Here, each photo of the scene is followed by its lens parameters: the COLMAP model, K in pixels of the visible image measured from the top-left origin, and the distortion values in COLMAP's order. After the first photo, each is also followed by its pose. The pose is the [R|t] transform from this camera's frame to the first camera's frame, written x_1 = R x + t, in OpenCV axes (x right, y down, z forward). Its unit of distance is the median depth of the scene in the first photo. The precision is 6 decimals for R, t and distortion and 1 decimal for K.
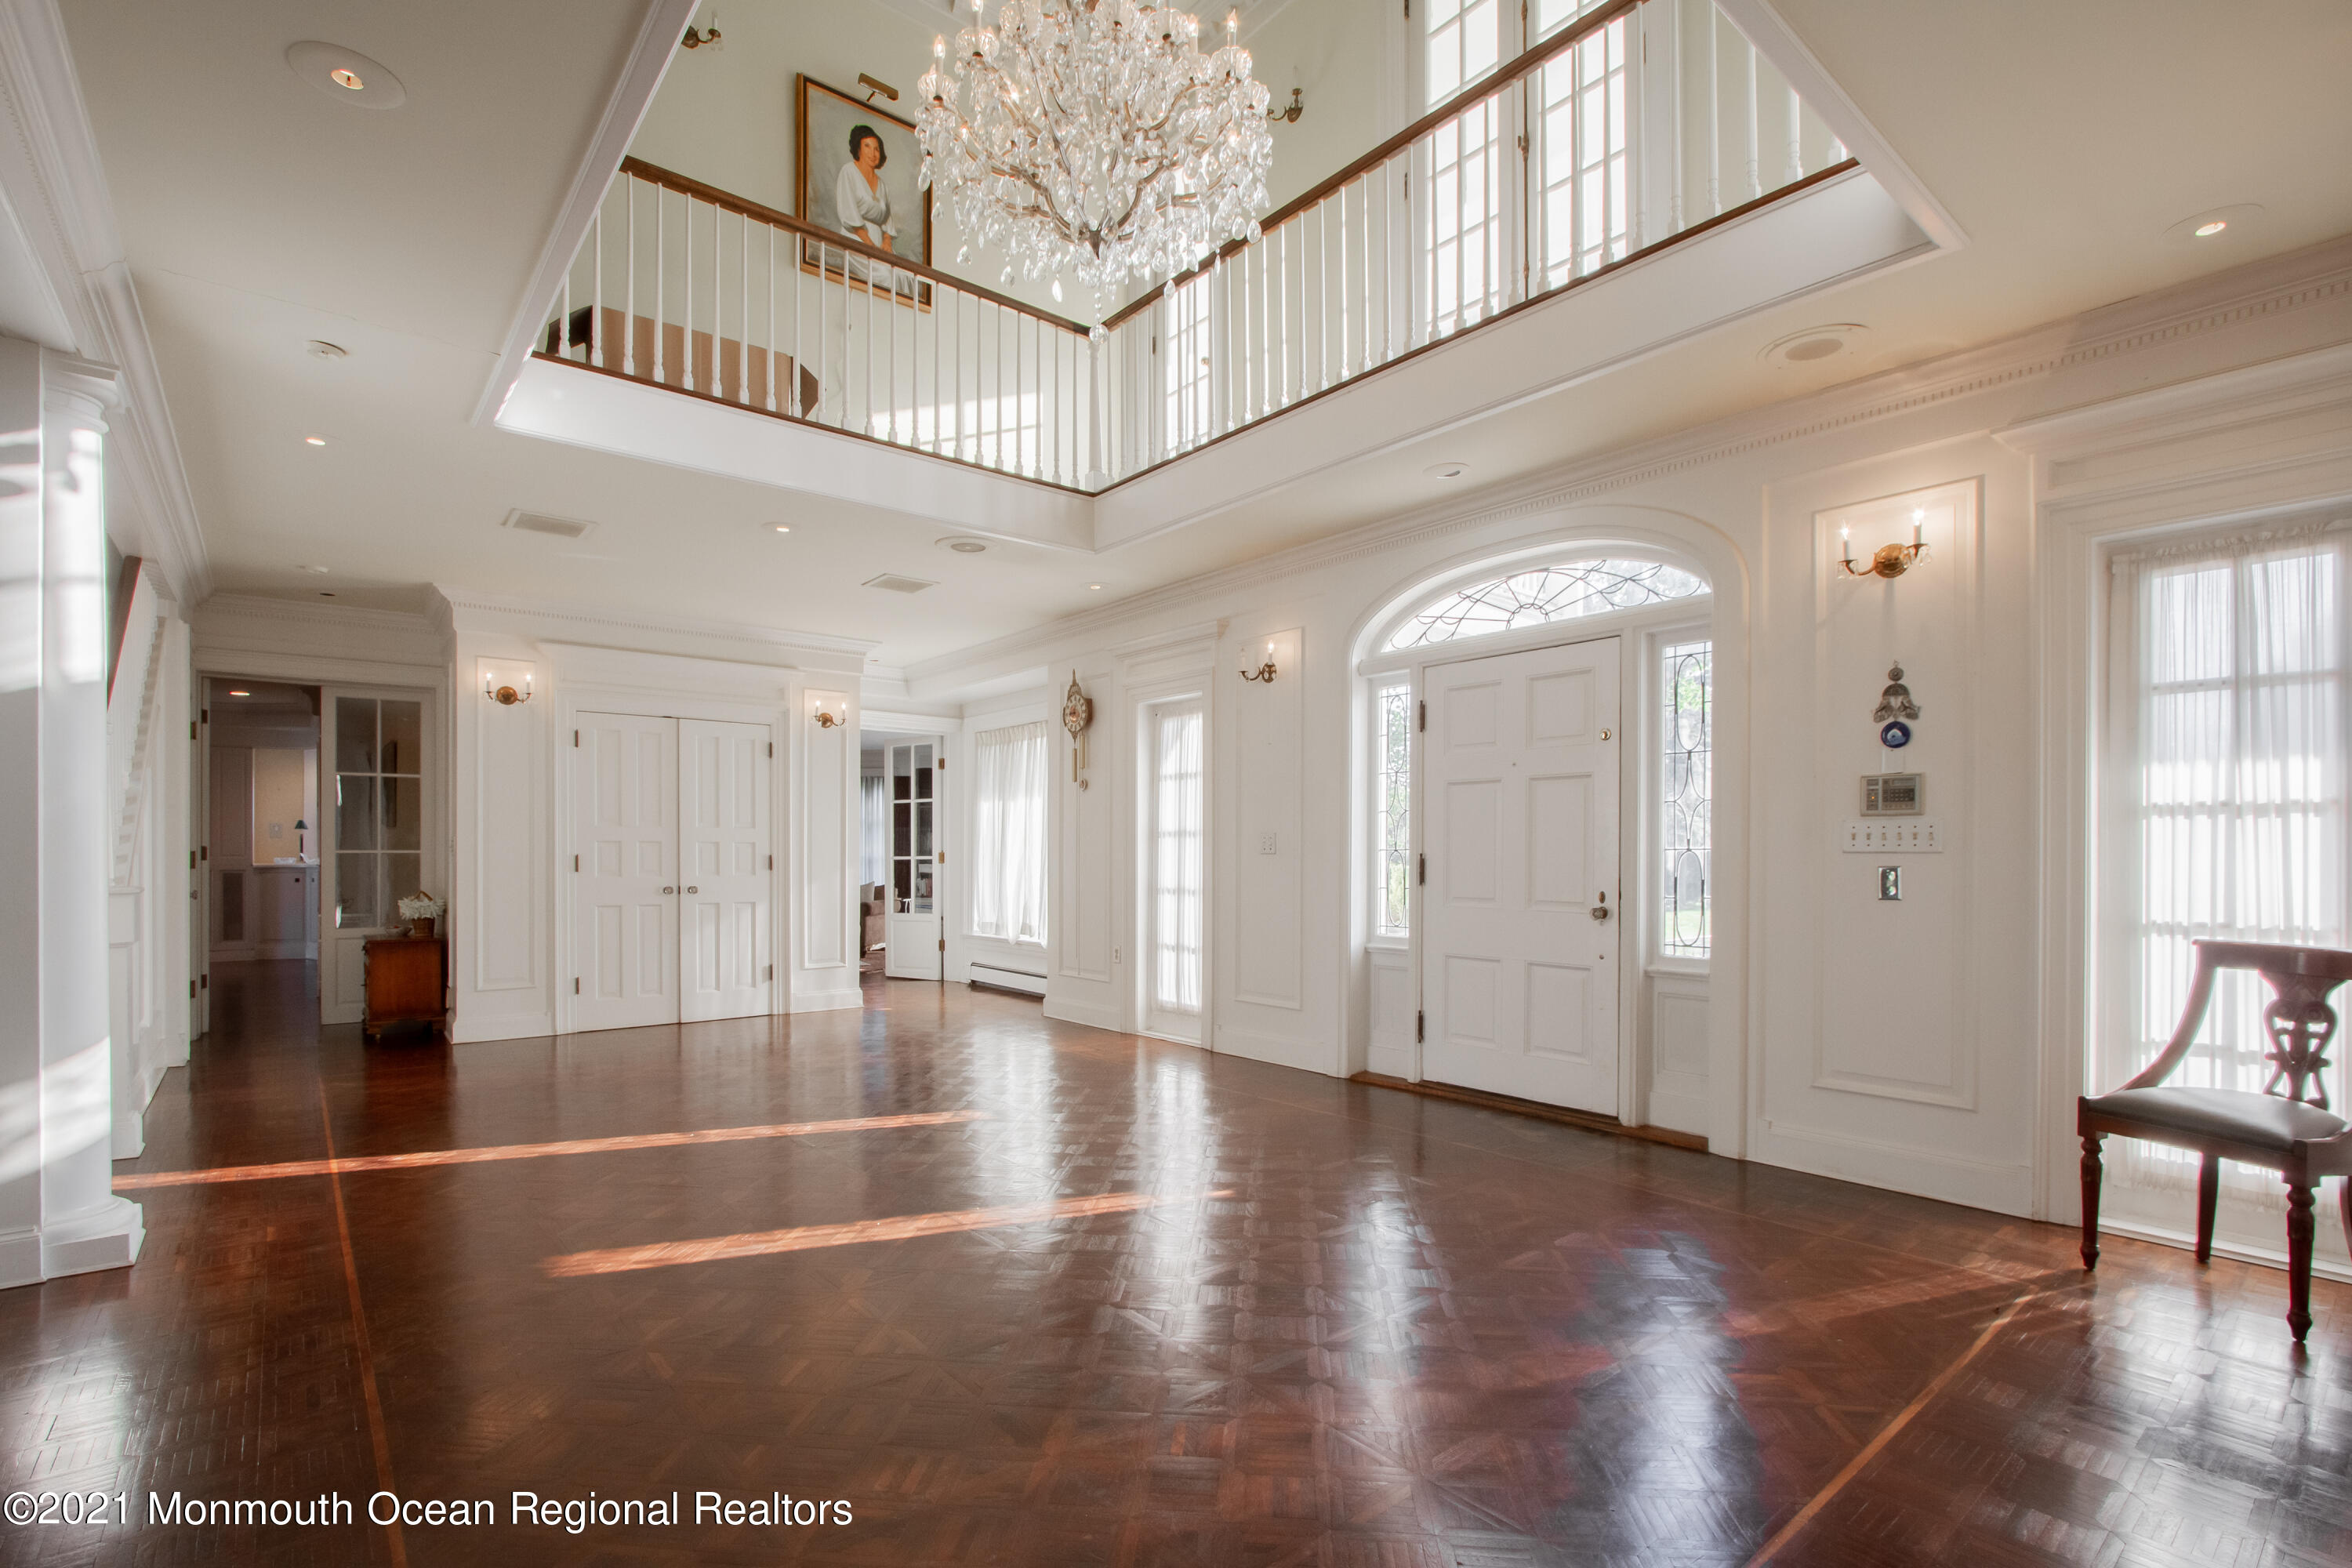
lens RADIAL K [[1085.6, 0, 1182.0], [0, 1085.6, 857.1], [0, 0, 1]] dist [-0.003071, 0.000003]
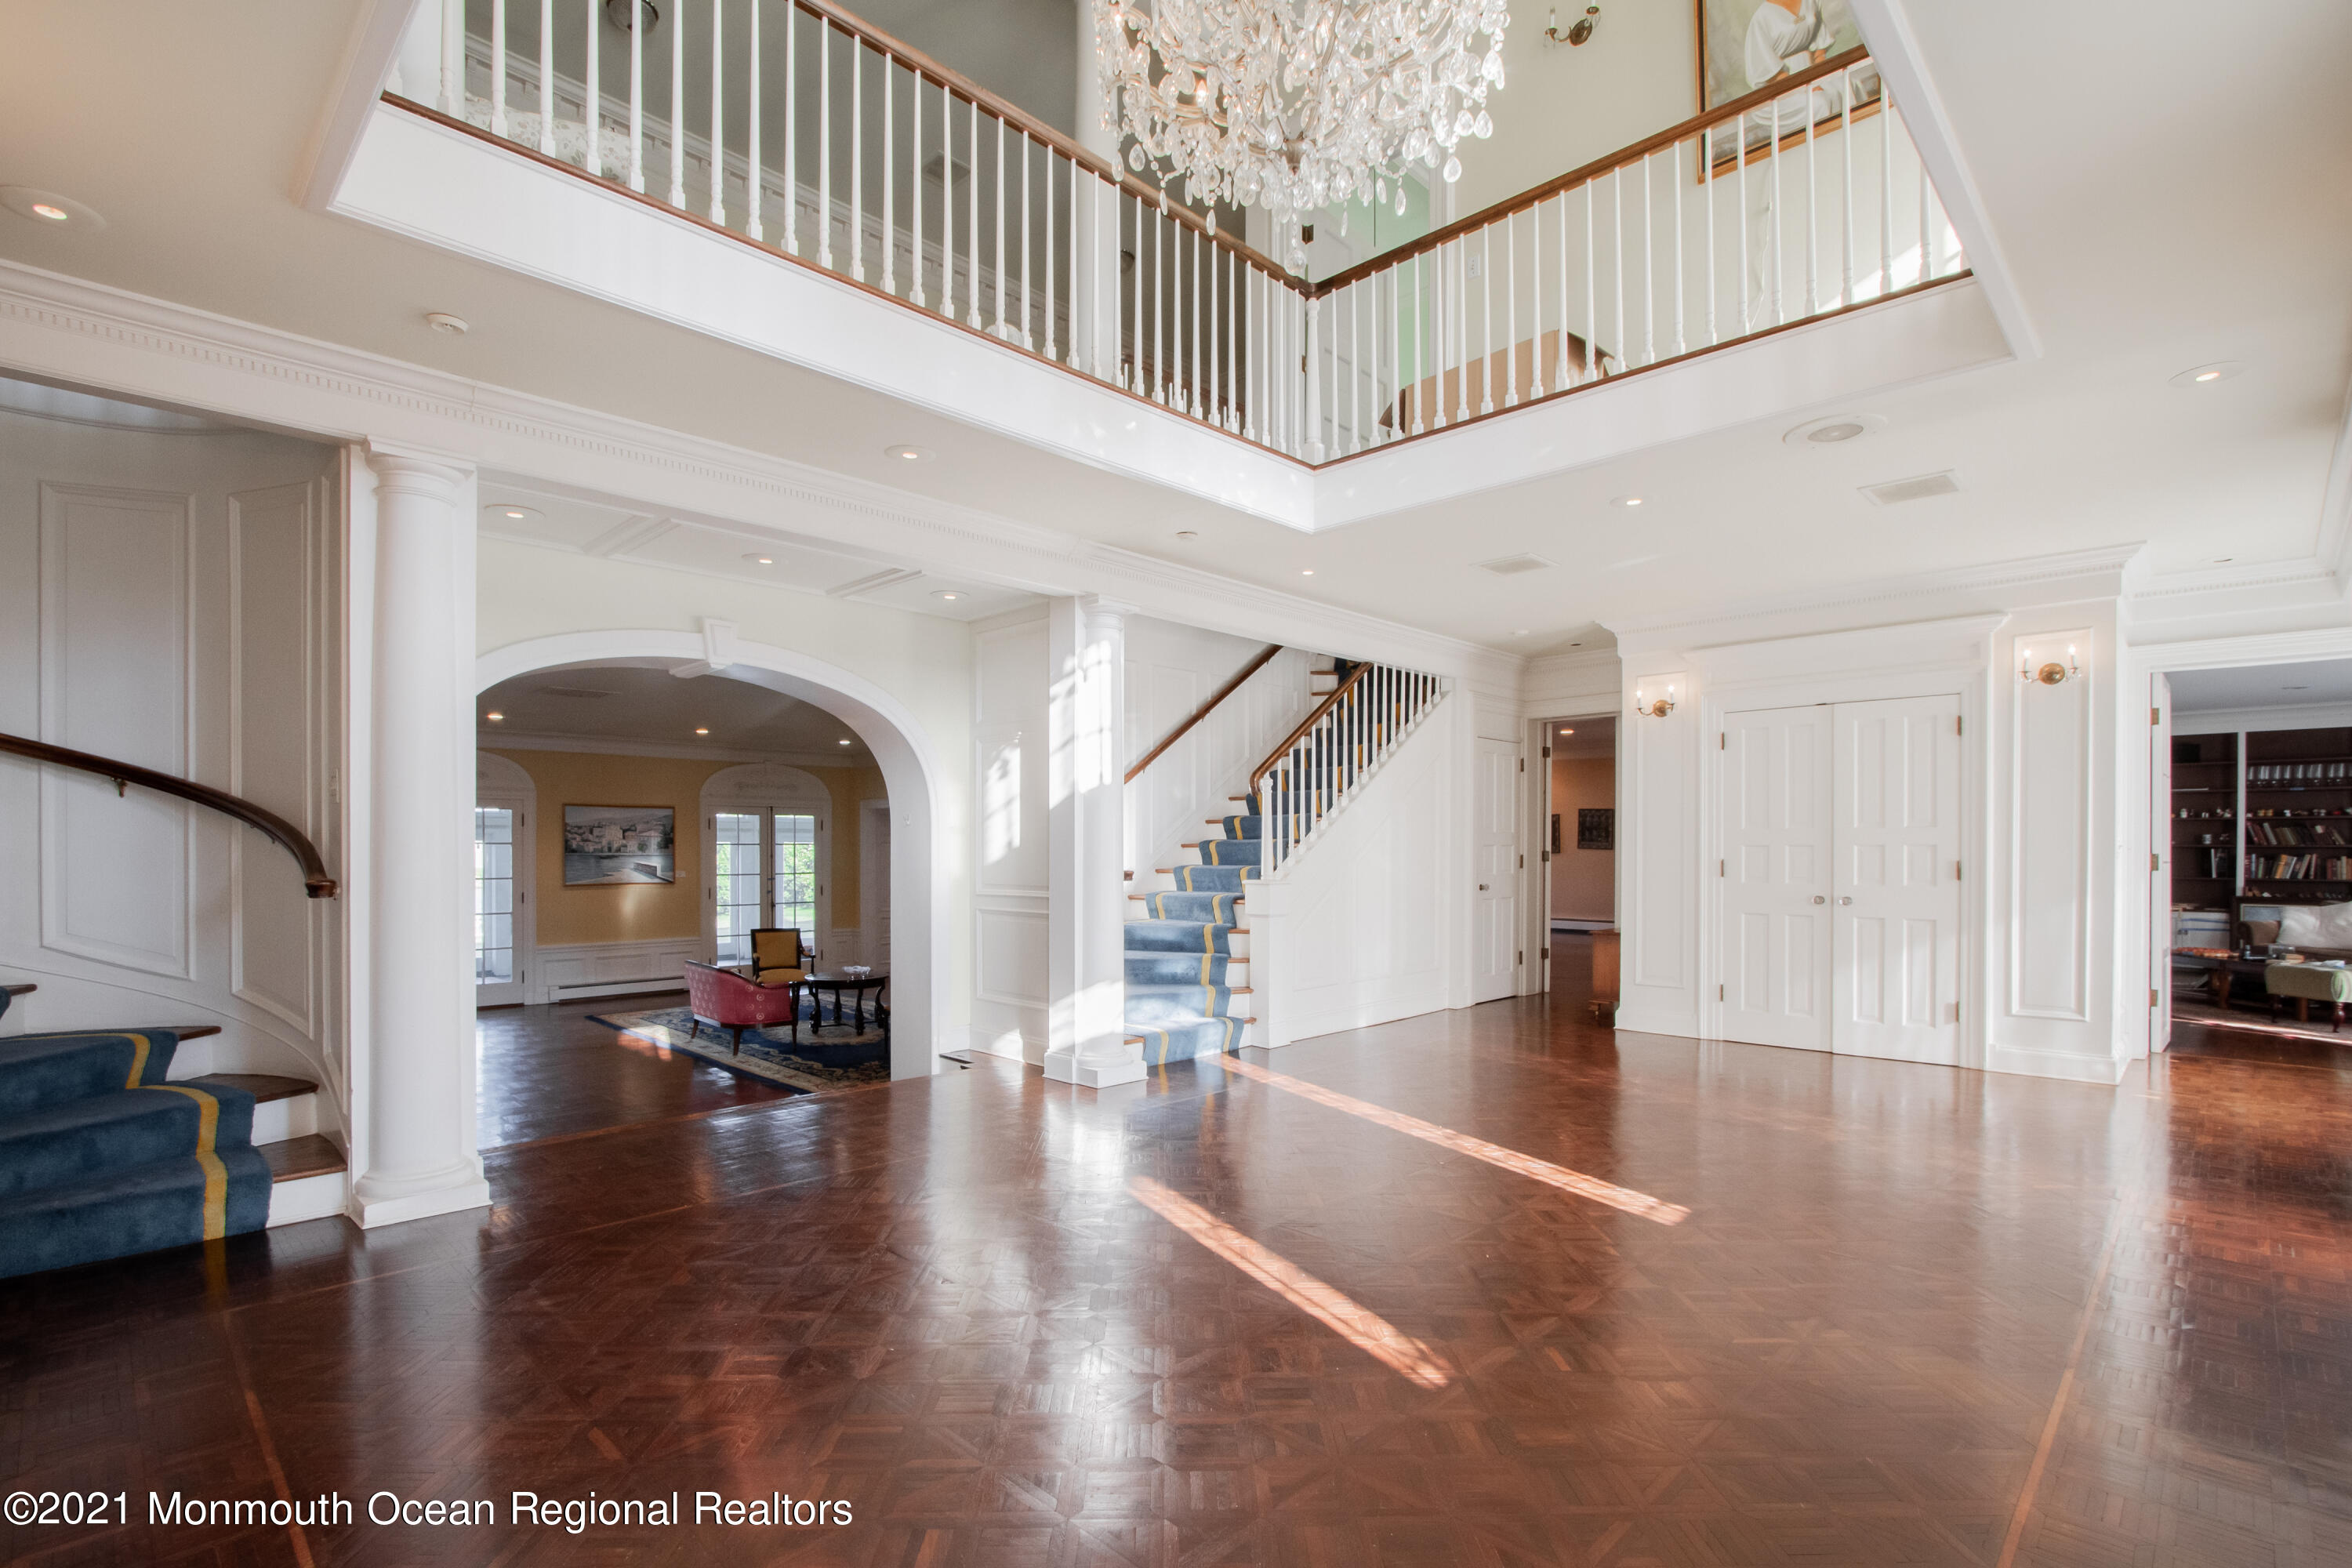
lens RADIAL K [[1111.4, 0, 1181.2], [0, 1111.4, 849.7], [0, 0, 1]] dist [-0.000714, 0.000298]
pose [[0.133844, -0.000759, -0.991002, 0.351784], [-0.001455, 0.999998, -0.000962, -0.008683], [0.991001, 0.001571, 0.133842, 0.358136]]
